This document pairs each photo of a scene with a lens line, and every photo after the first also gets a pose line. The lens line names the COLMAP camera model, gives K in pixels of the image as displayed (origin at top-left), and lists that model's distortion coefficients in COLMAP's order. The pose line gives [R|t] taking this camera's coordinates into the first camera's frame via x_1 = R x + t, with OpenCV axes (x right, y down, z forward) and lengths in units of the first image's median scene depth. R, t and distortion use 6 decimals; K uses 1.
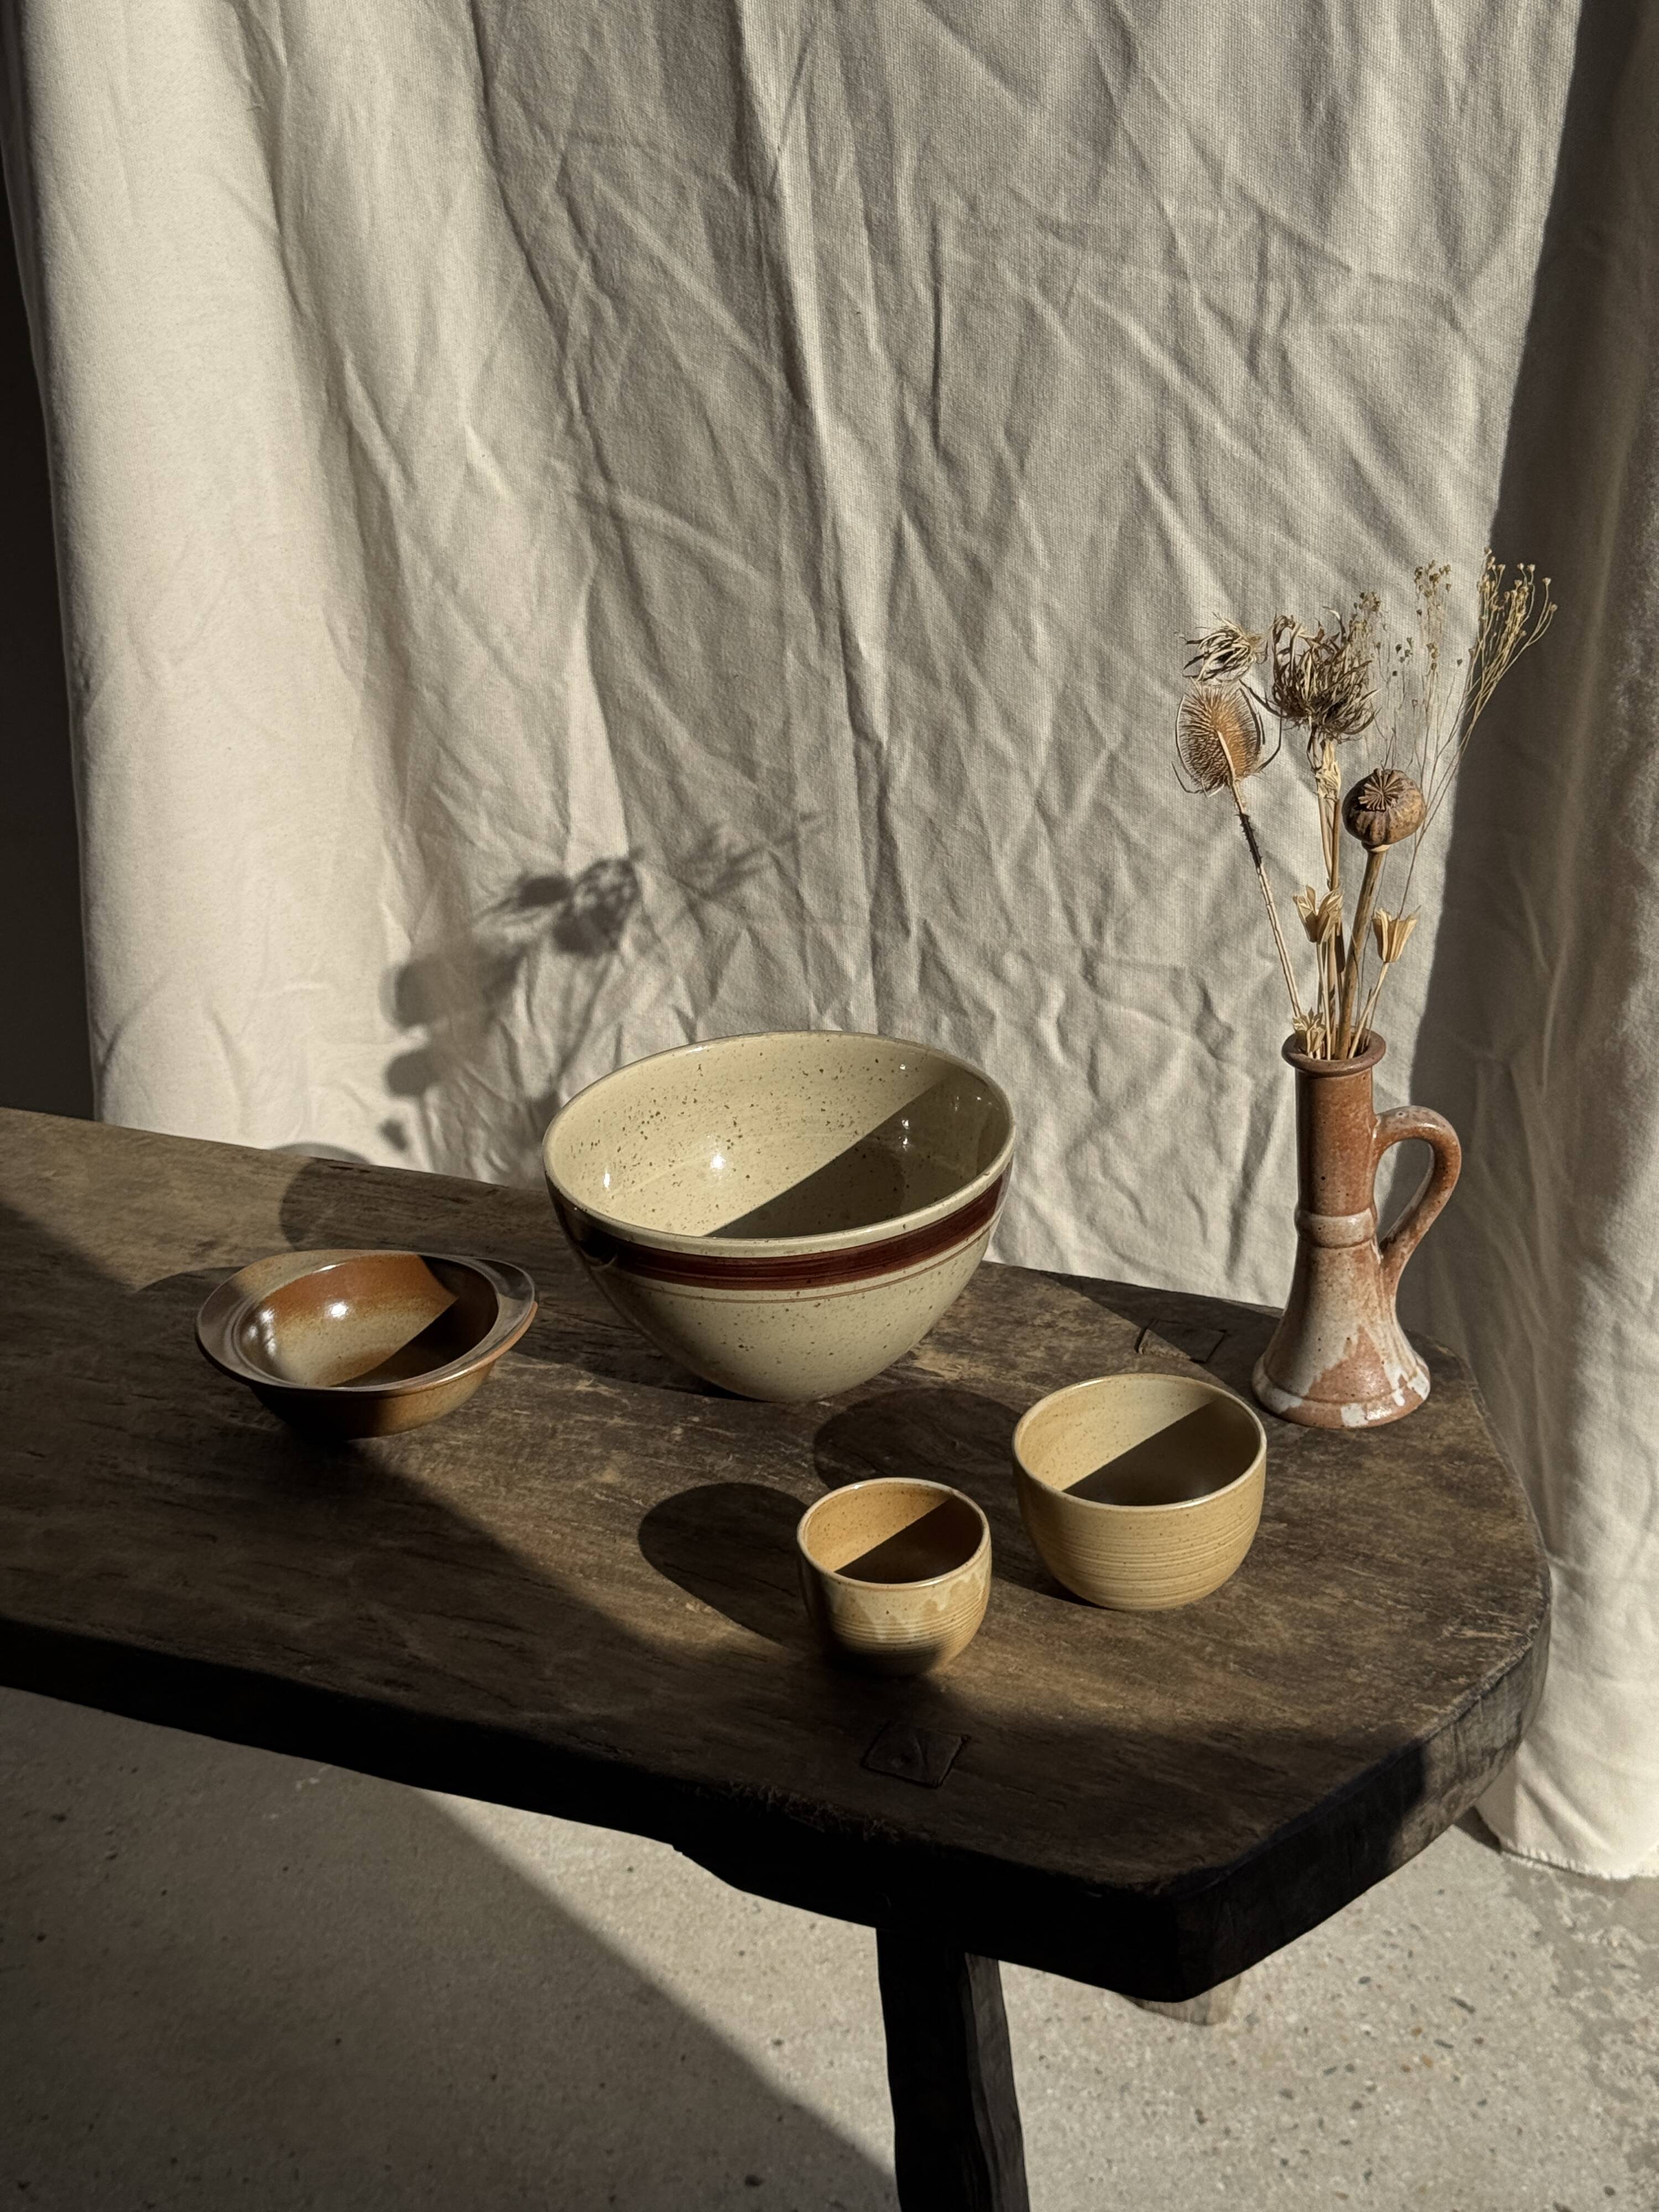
lens RADIAL K [[3155.7, 0, 775.9], [0, 3155.7, 1088.9], [0, 0, 1]] dist [0.112753, 0.000000]
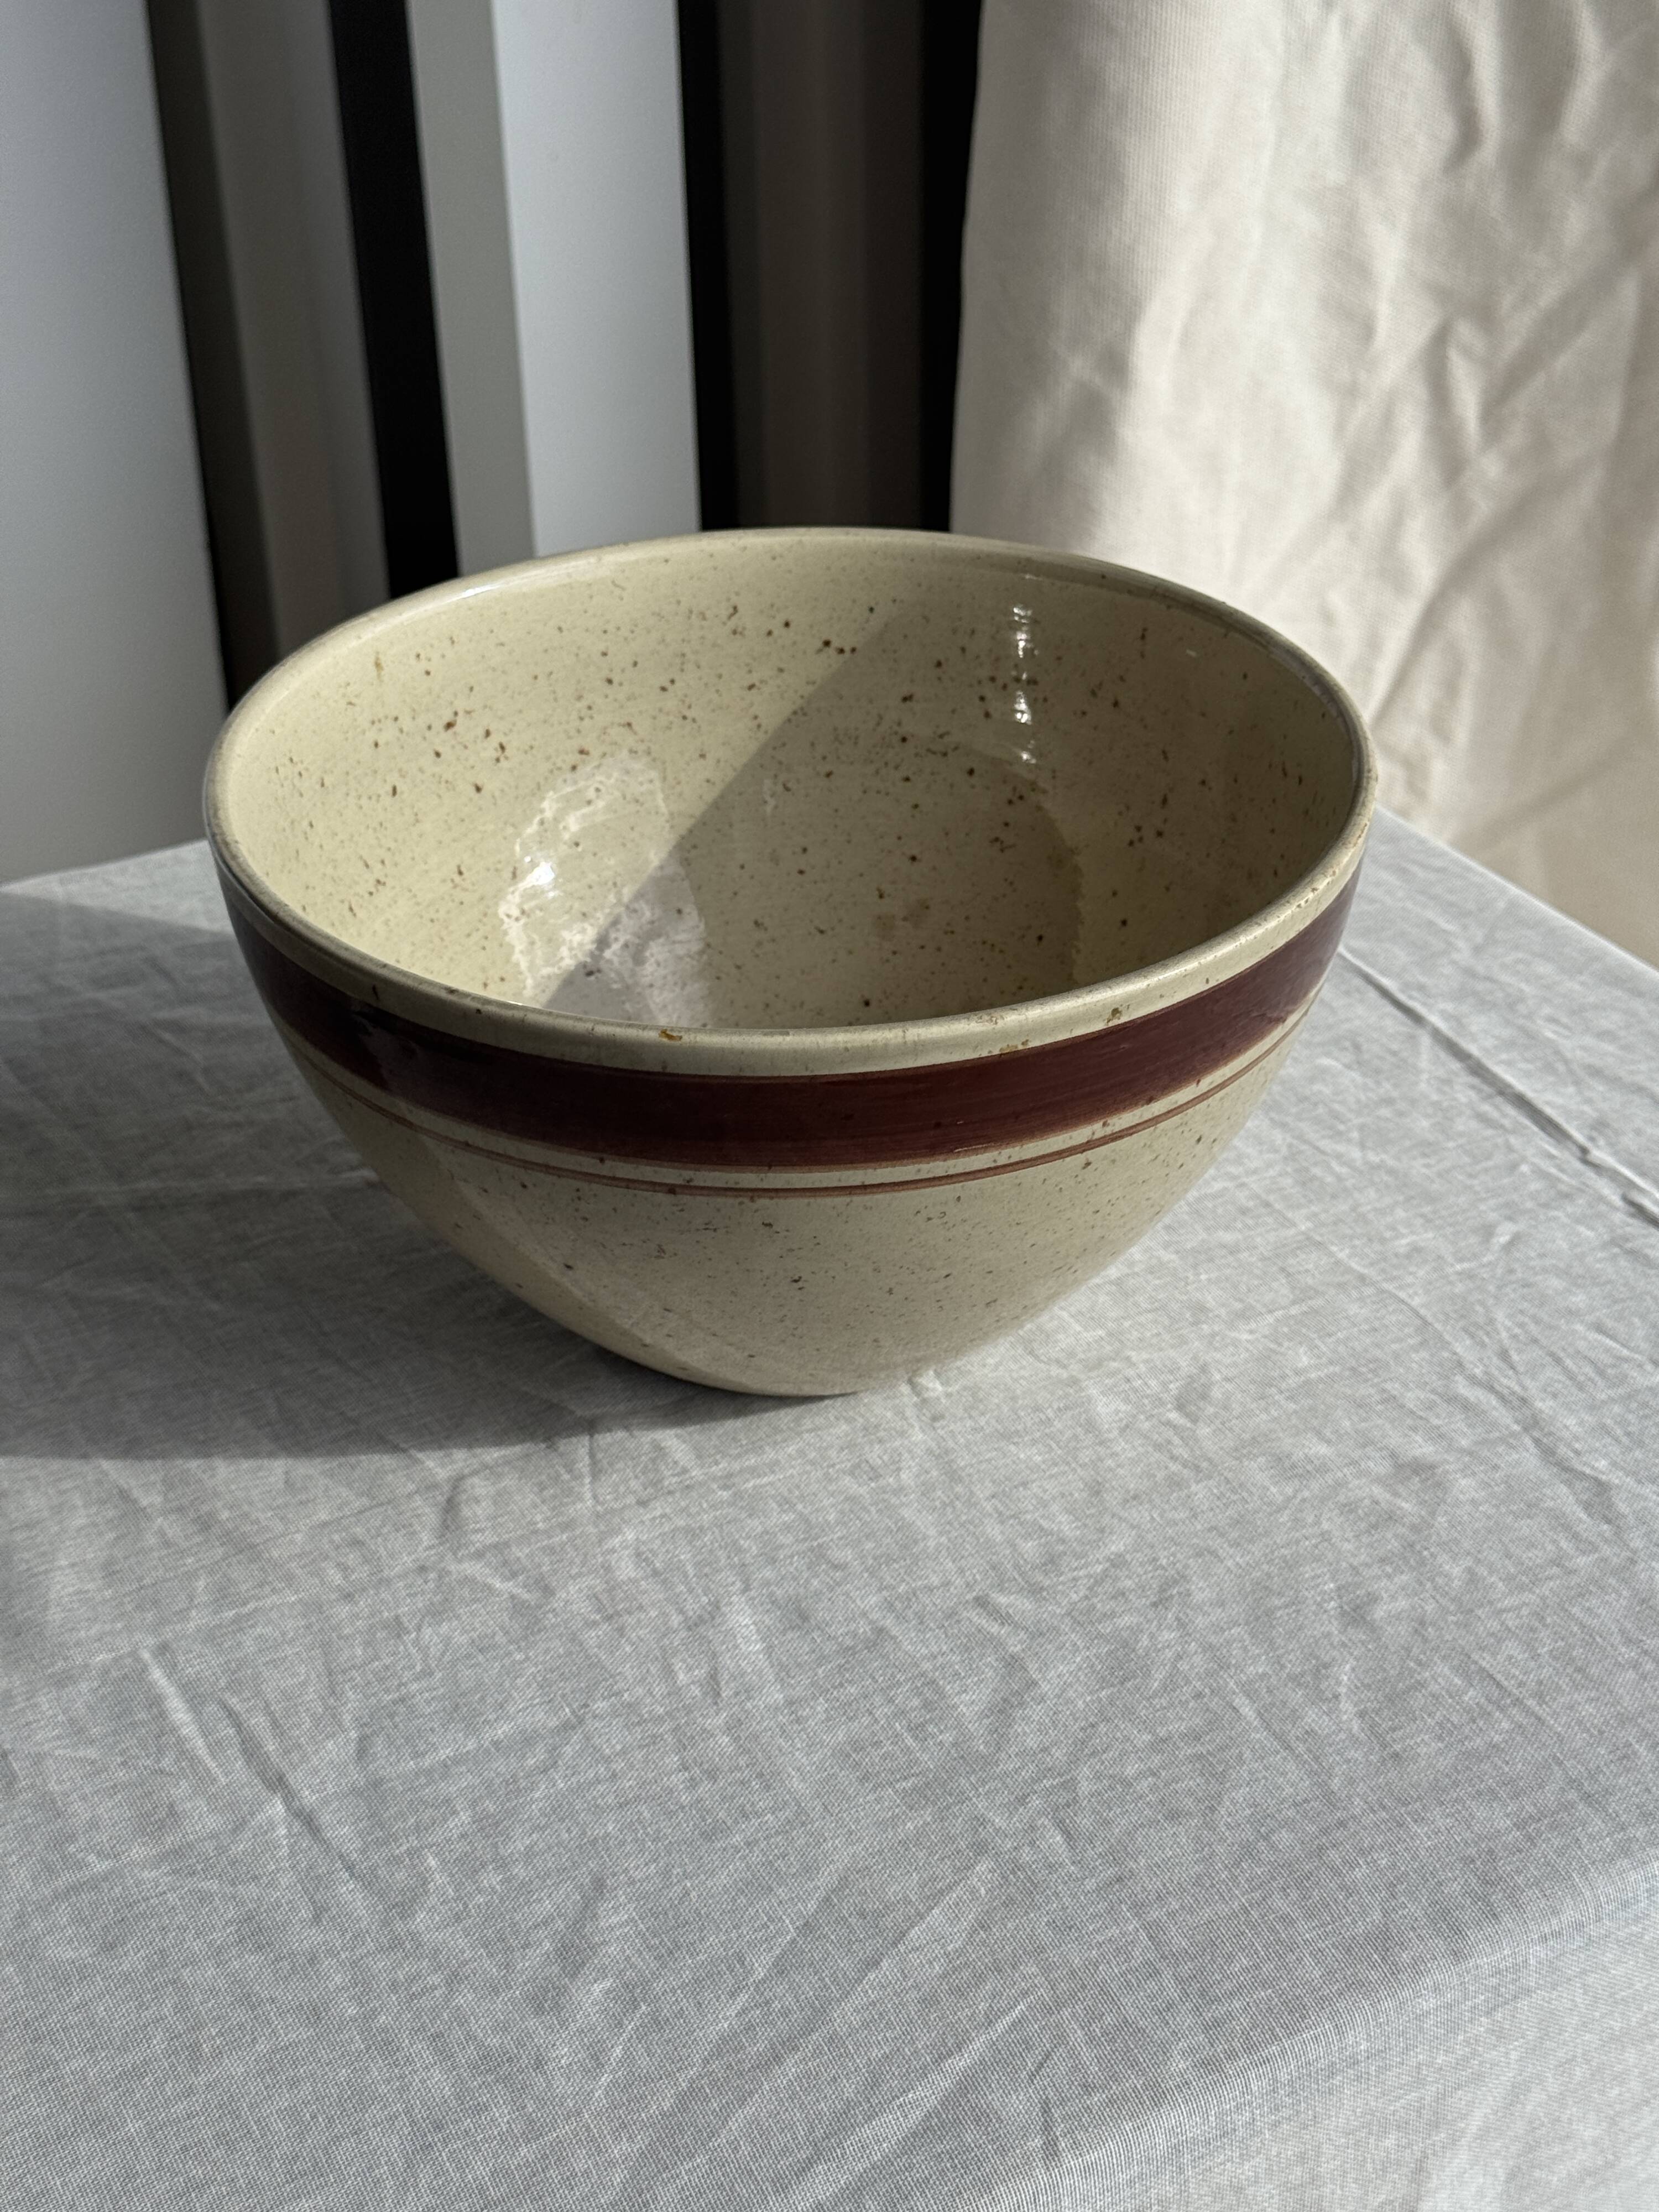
lens RADIAL K [[3155.7, 0, 834.4], [0, 3155.7, 1099.7], [0, 0, 1]] dist [0.112753, 0.000000]
pose [[0.372360, 0.536878, -0.757041, 0.290899], [-0.409682, 0.827008, 0.384990, -0.093870], [0.832772, 0.166791, 0.527894, 0.688204]]
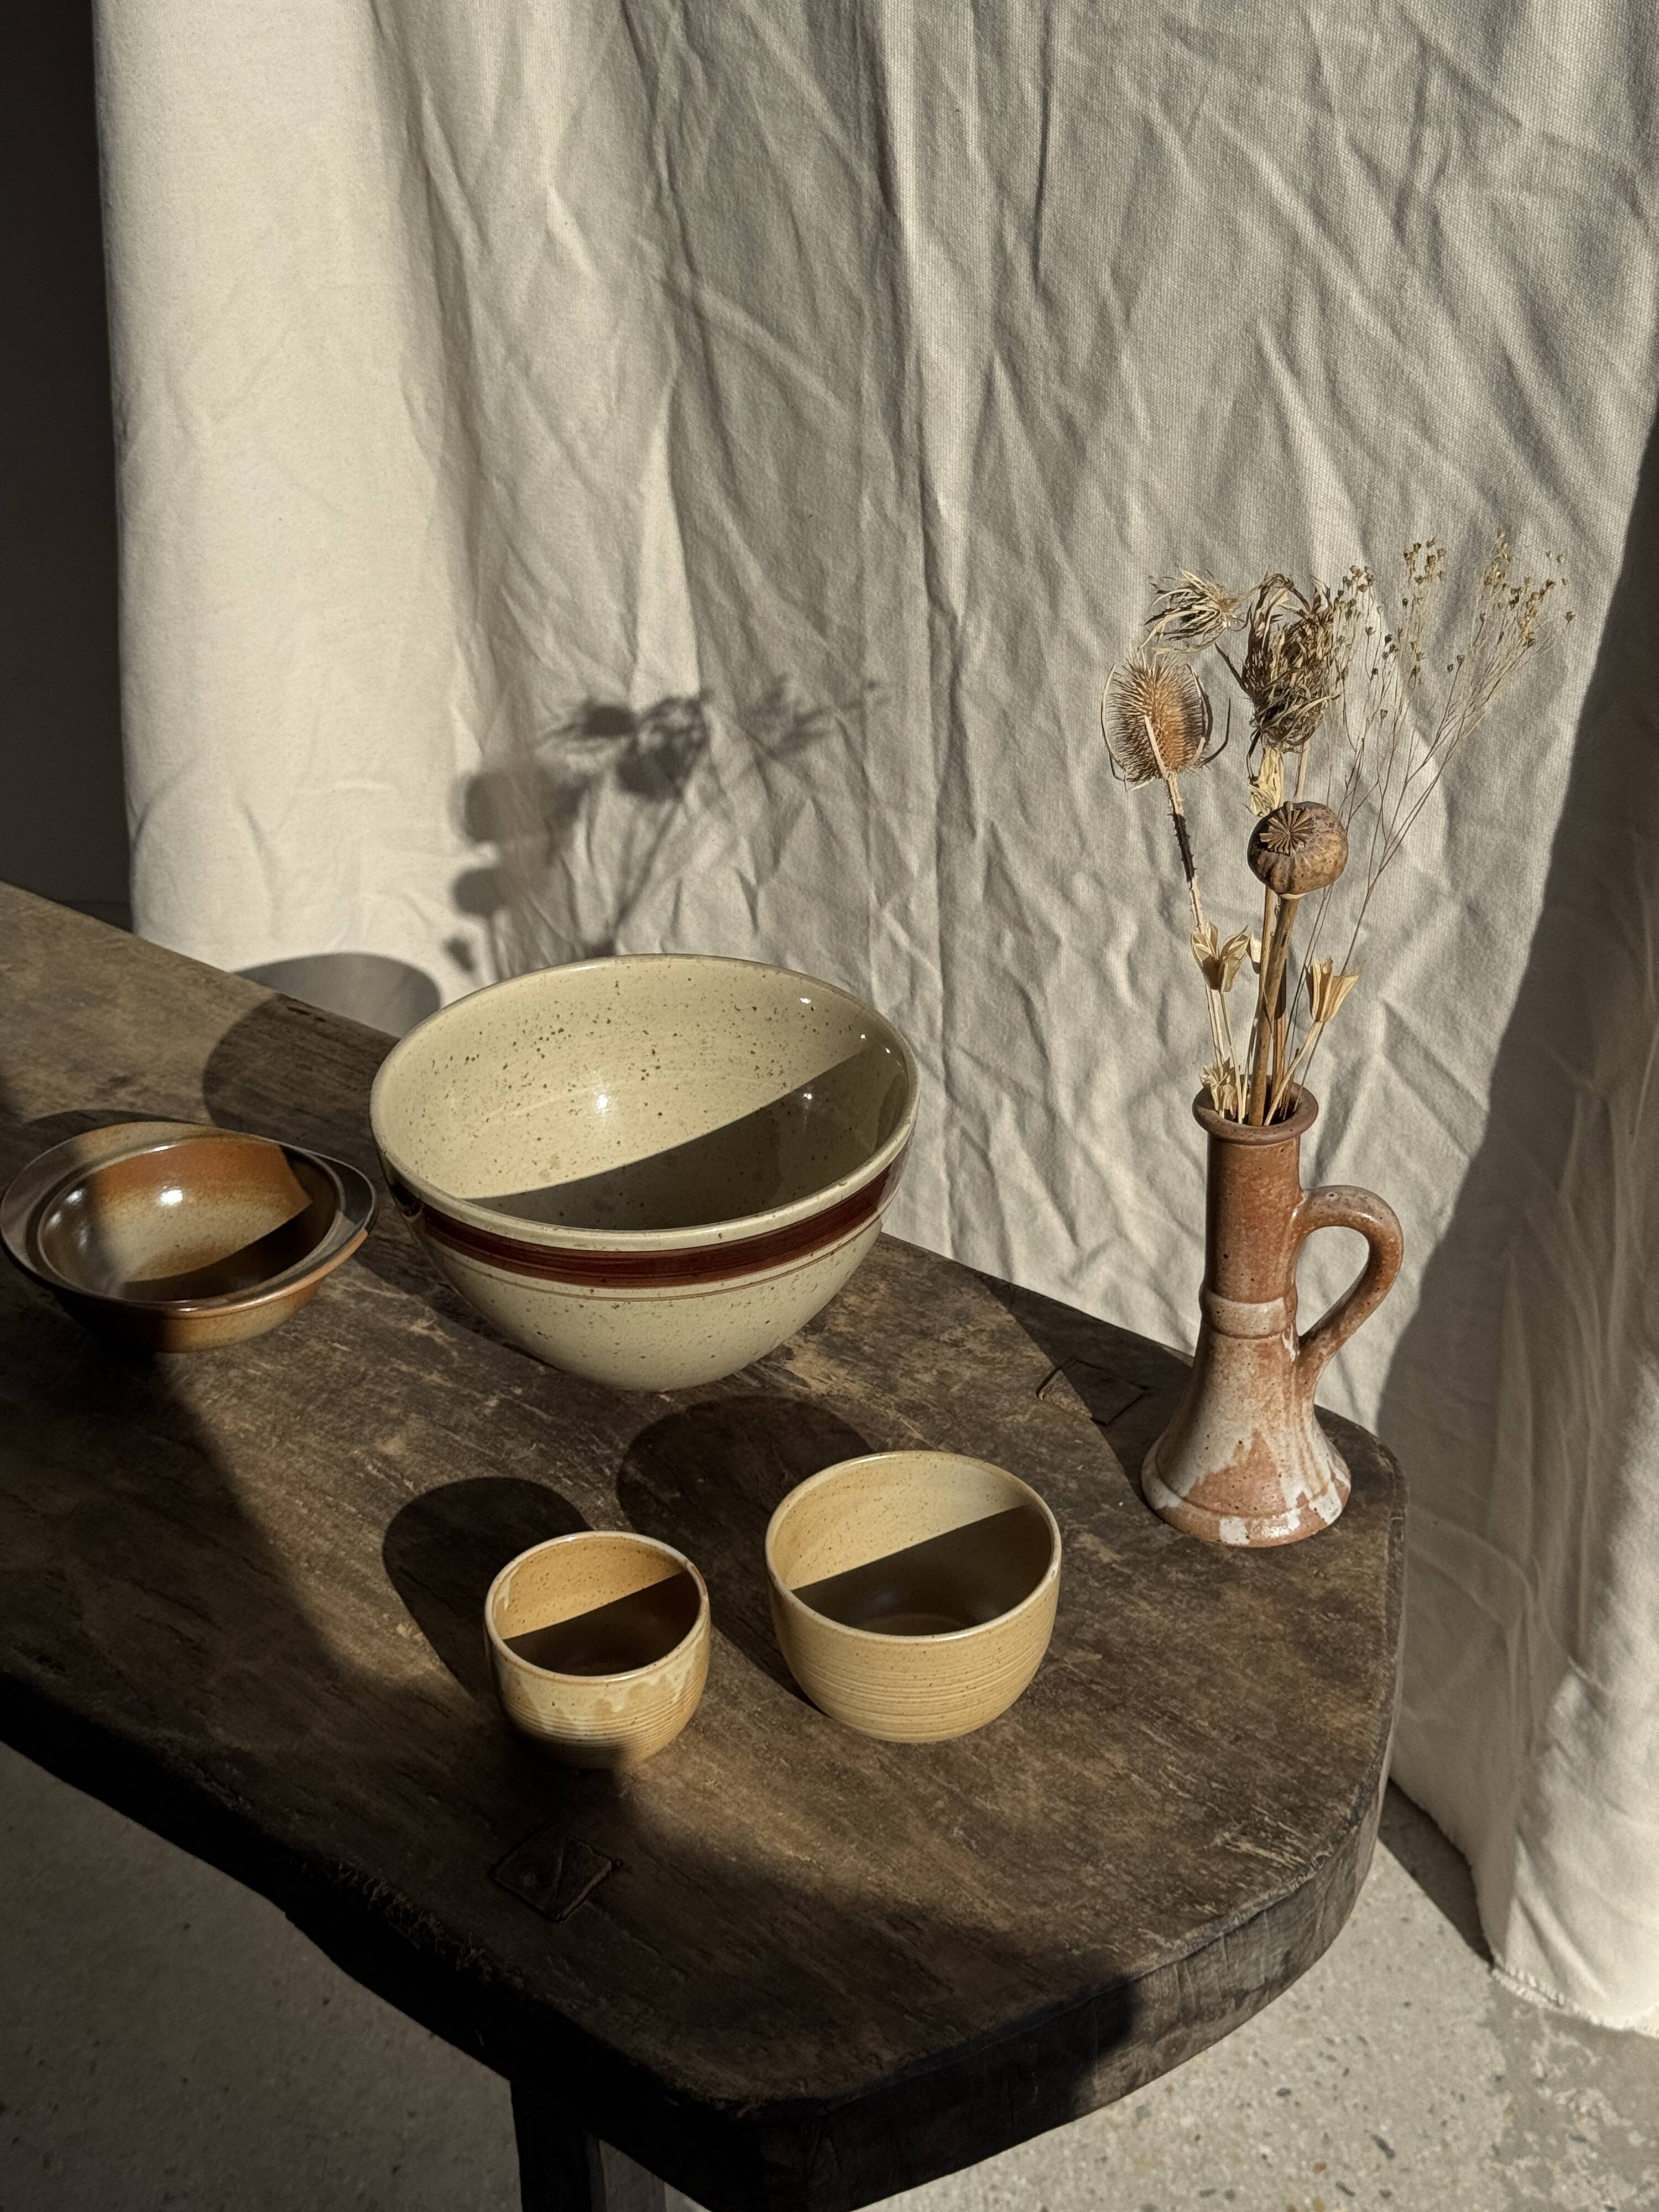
lens RADIAL K [[3155.7, 0, 813.3], [0, 3155.7, 1111.4], [0, 0, 1]] dist [0.112753, 0.000000]
pose [[0.974188, 0.155701, -0.163449, 0.162229], [-0.136723, 0.983116, 0.121616, -0.078724], [0.179625, -0.096129, 0.979027, 0.139109]]
